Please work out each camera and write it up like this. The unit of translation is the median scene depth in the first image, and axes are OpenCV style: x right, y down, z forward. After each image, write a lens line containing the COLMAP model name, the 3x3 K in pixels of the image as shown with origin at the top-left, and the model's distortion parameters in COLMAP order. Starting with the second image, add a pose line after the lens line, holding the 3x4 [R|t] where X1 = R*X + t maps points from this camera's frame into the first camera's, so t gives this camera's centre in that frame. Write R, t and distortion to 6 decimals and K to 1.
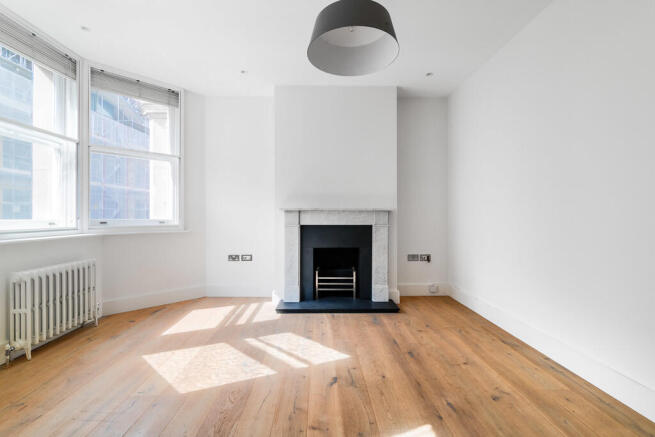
lens RADIAL K [[296.5, 0, 327.5], [0, 296.5, 218.5], [0, 0, 1]] dist [0.001010, 0.000643]
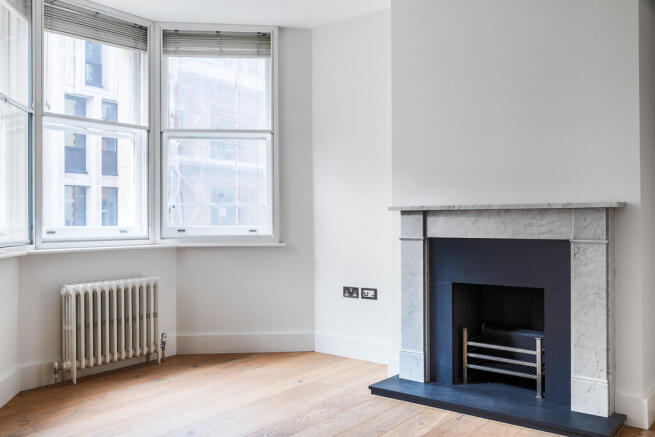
lens RADIAL K [[592.1, 0, 327.5], [0, 592.1, 218.5], [0, 0, 1]] dist [-0.003017, -0.008345]
pose [[0.774004, -0.006562, -0.633147, 0.442081], [-0.000304, 0.999942, -0.010735, -0.000796], [0.633181, 0.008502, 0.773957, 0.069484]]
